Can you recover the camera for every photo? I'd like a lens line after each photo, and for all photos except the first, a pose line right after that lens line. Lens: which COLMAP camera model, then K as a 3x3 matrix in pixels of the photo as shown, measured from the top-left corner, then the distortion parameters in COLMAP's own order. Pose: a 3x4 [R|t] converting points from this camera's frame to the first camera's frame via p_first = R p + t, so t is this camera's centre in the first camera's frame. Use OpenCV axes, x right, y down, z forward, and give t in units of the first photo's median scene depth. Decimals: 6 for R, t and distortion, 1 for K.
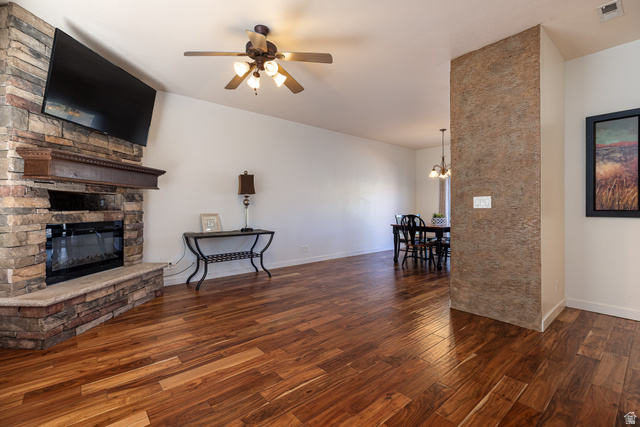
lens RADIAL K [[289.6, 0, 320.7], [0, 289.6, 209.7], [0, 0, 1]] dist [-0.002515, -0.000652]
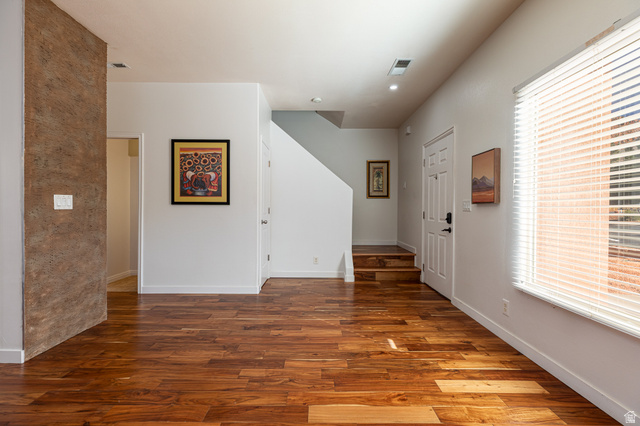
lens RADIAL K [[289.6, 0, 320.7], [0, 289.6, 209.2], [0, 0, 1]] dist [-0.002515, -0.000652]
pose [[-0.762950, -0.004879, 0.646439, -0.663413], [0.000810, 0.999964, 0.008503, -0.014434], [-0.646457, 0.007011, -0.762918, 1.476833]]
